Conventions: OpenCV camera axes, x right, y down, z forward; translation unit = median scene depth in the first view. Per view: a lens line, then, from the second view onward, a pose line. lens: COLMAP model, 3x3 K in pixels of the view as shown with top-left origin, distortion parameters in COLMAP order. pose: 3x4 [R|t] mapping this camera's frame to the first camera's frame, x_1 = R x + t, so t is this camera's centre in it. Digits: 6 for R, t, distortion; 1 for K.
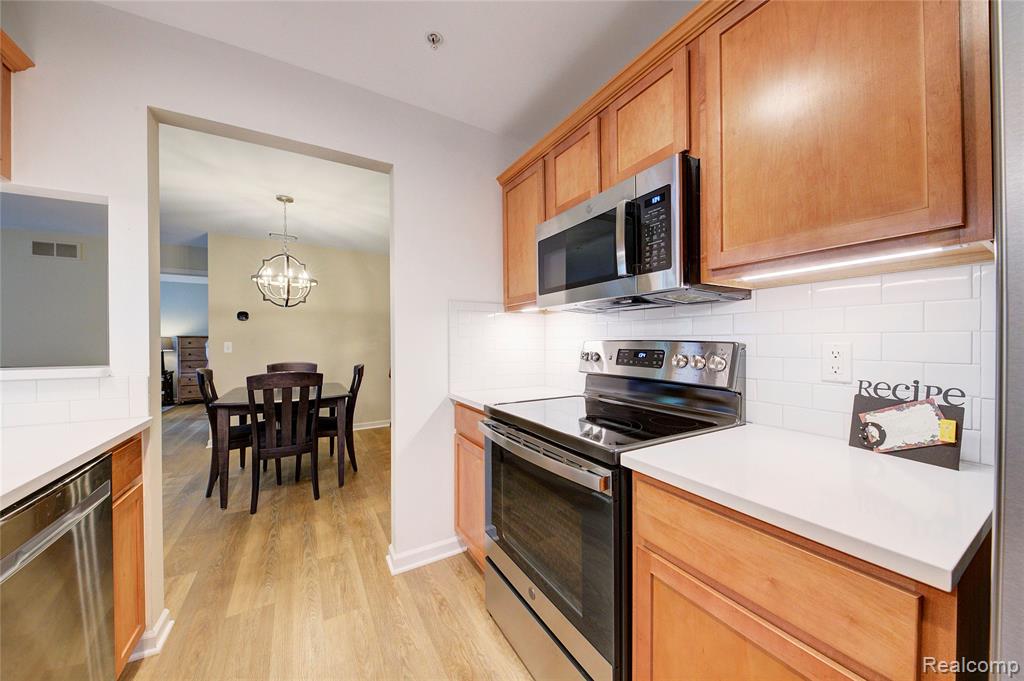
lens RADIAL K [[350.5, 0, 511.6], [0, 350.5, 342.6], [0, 0, 1]] dist [0.002020, -0.001995]
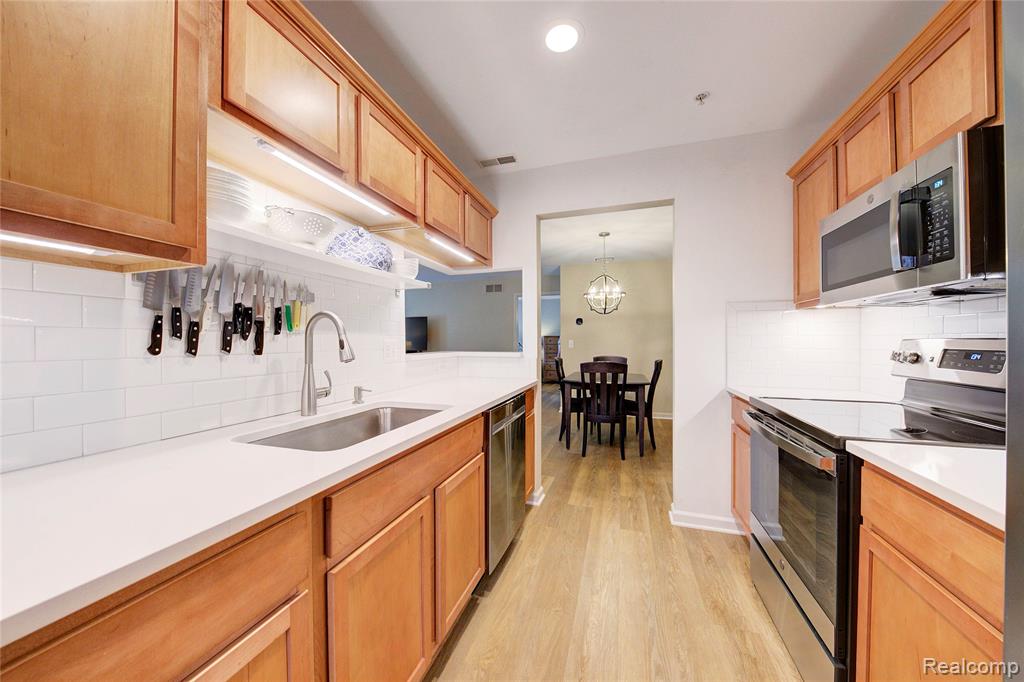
lens RADIAL K [[350.5, 0, 514.8], [0, 350.5, 343.3], [0, 0, 1]] dist [0.002020, -0.001995]
pose [[0.668010, 0.007741, -0.744112, 0.231439], [-0.002984, 0.999966, 0.007724, 0.001689], [0.744146, -0.002939, 0.668010, -0.279736]]
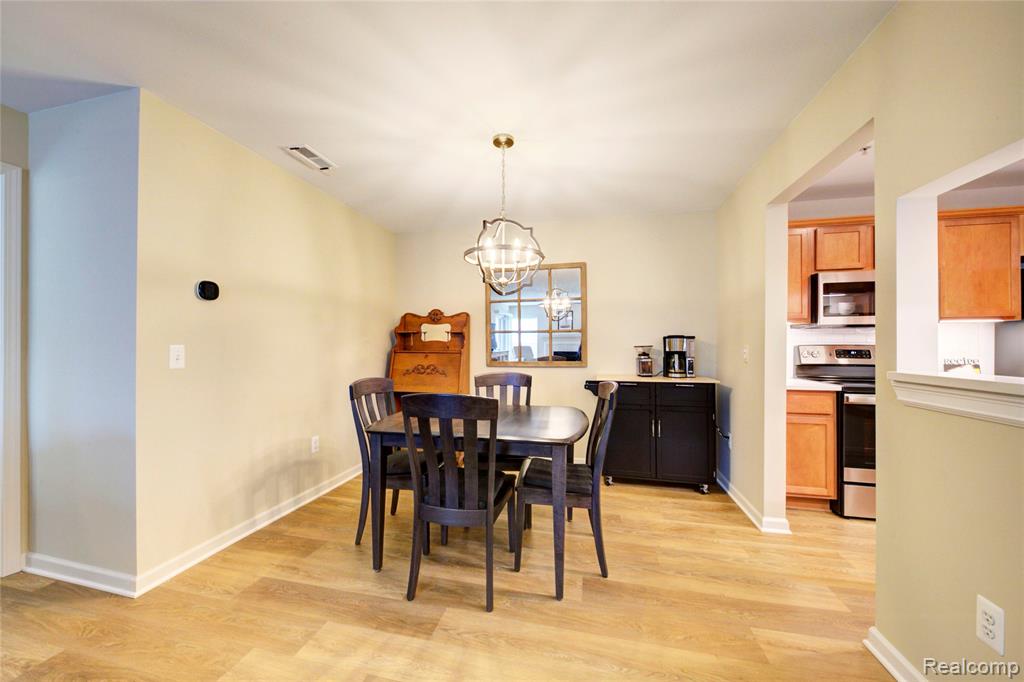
lens RADIAL K [[350.5, 0, 512.2], [0, 350.5, 343.9], [0, 0, 1]] dist [0.002020, -0.001995]
pose [[0.693818, 0.004125, 0.720138, -2.014483], [0.000929, 0.999978, -0.006623, -0.000299], [-0.720149, 0.005264, 0.693799, 0.893528]]
